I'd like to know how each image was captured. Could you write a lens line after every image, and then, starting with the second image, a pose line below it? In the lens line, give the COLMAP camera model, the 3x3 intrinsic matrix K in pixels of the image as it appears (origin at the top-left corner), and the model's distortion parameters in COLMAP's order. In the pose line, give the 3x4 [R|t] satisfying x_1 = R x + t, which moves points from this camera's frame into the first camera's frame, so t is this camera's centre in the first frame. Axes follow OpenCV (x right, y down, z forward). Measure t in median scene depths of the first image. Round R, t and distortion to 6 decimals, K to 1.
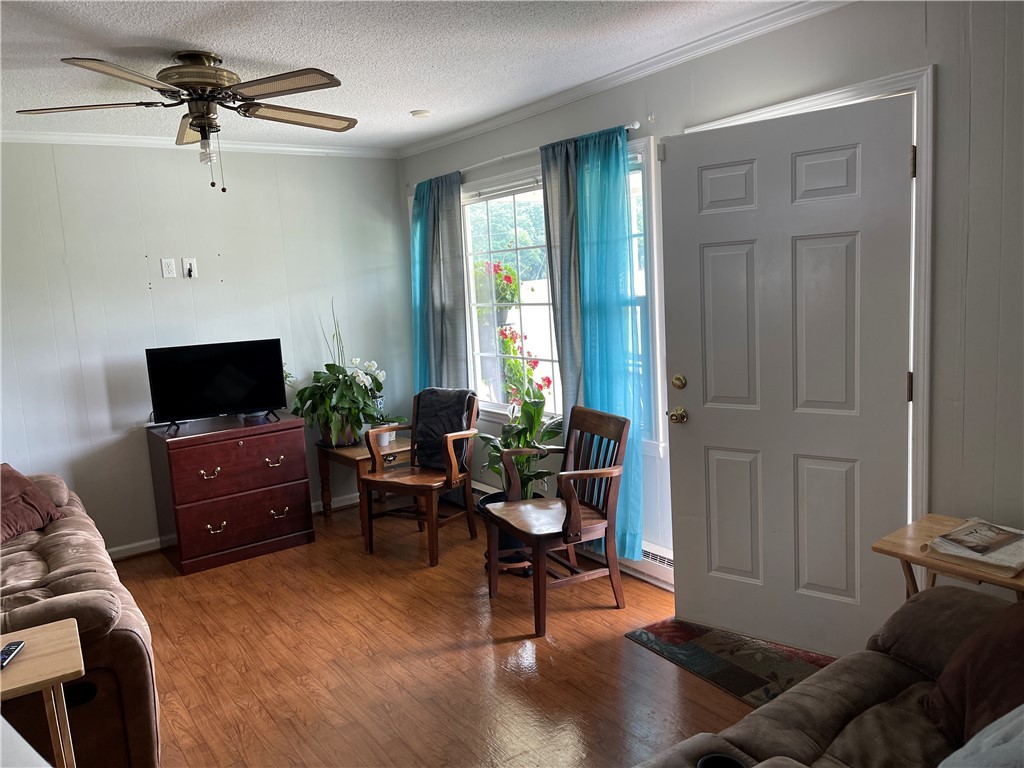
lens RADIAL K [[774.6, 0, 513.4], [0, 774.6, 383.5], [0, 0, 1]] dist [0.004581, -0.017848]
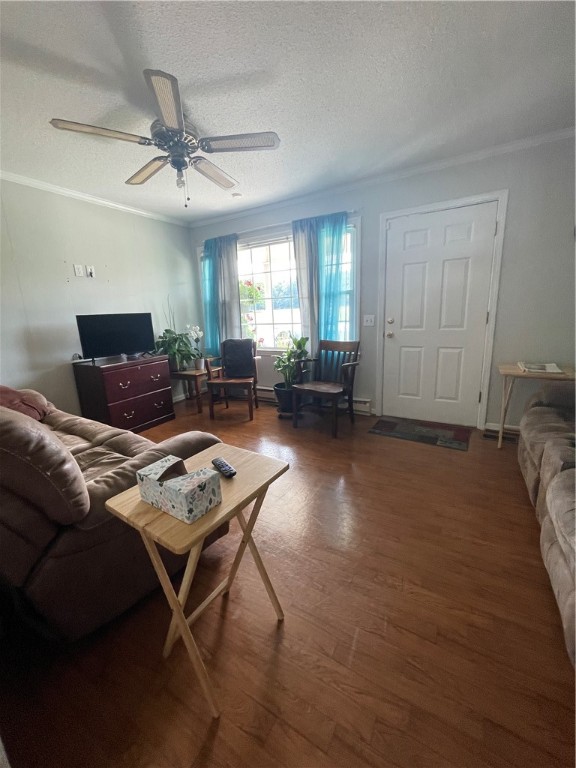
lens RADIAL K [[311.2, 0, 287.4], [0, 311.2, 381.6], [0, 0, 1]] dist [-0.021697, -0.000271]
pose [[0.905298, -0.073043, 0.418449, -0.334637], [0.045374, 0.996097, 0.075712, 0.067487], [-0.422346, -0.049555, 0.905079, 0.181084]]
